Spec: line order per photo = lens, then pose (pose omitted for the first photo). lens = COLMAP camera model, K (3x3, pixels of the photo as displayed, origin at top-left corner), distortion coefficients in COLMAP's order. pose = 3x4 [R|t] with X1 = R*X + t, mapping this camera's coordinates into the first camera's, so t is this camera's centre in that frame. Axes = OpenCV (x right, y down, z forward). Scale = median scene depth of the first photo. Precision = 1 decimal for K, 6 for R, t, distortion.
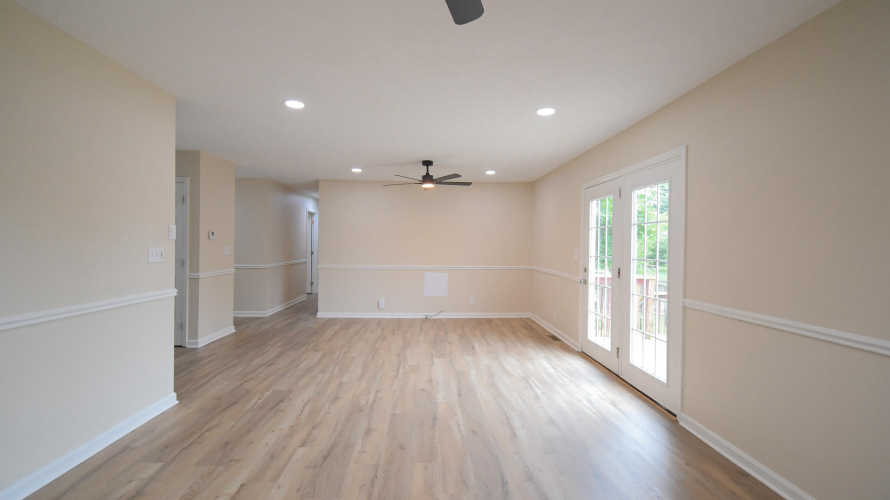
lens RADIAL K [[390.7, 0, 440.0], [0, 390.7, 247.2], [0, 0, 1]] dist [0.024495, -0.027815]
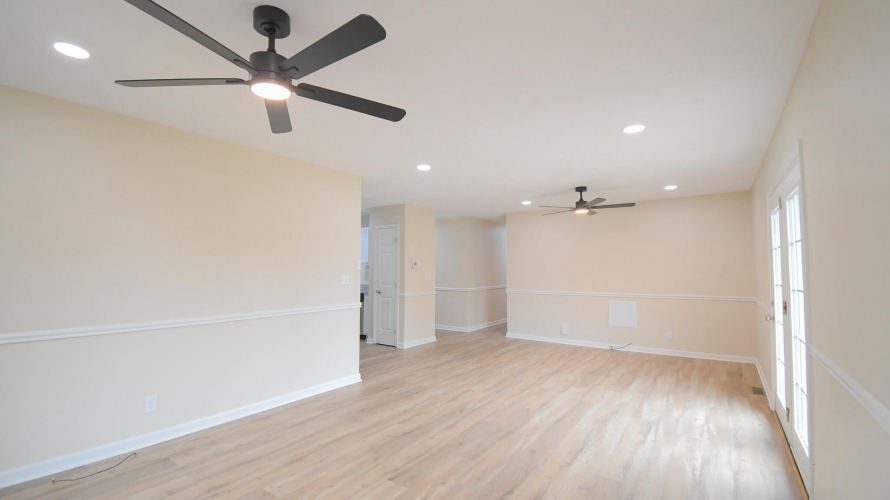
lens RADIAL K [[390.7, 0, 440.0], [0, 390.7, 247.2], [0, 0, 1]] dist [0.024495, -0.027815]
pose [[0.795518, -0.043281, -0.604382, 0.427078], [0.004625, 0.997850, -0.065371, -0.005211], [0.605912, 0.049208, 0.794008, -0.009080]]
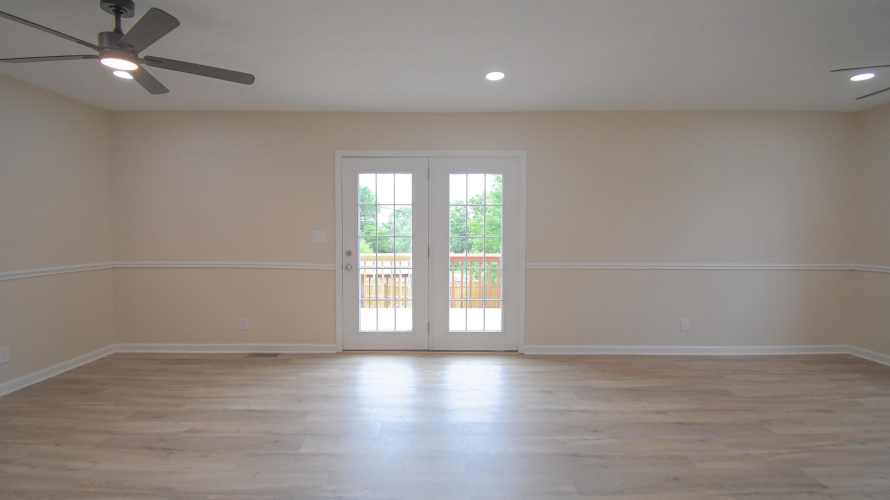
lens RADIAL K [[390.7, 0, 440.0], [0, 390.7, 247.2], [0, 0, 1]] dist [0.024495, -0.027815]
pose [[0.044393, -0.049355, 0.997794, -0.624043], [0.008302, 0.998763, 0.049033, 0.005246], [-0.998980, 0.006107, 0.044748, 1.021096]]
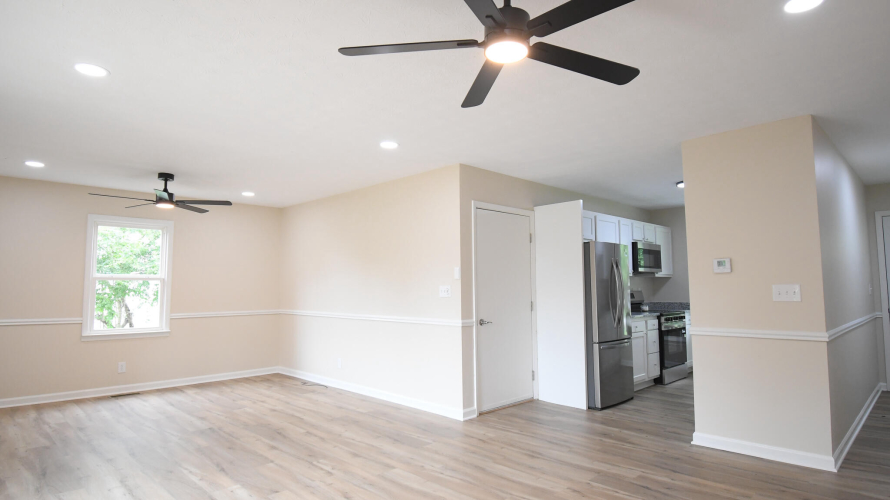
lens RADIAL K [[492.9, 0, 433.3], [0, 492.9, 220.8], [0, 0, 1]] dist [0.033458, -0.040730]
pose [[-0.749423, -0.099537, -0.654566, 0.358847], [-0.007450, 0.989840, -0.141991, 0.022609], [0.662049, -0.101535, -0.742551, 1.865740]]
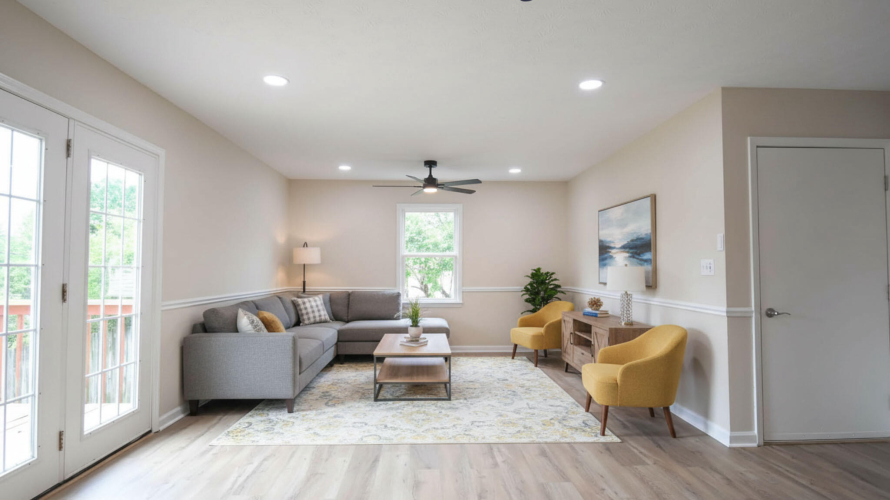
lens RADIAL K [[492.9, 0, 433.3], [0, 492.9, 220.8], [0, 0, 1]] dist [0.033458, -0.040730]
pose [[-0.999783, -0.015601, 0.013776, -0.056759], [-0.016843, 0.995311, -0.095245, 0.033663], [-0.012226, -0.095456, -0.995359, 1.866962]]
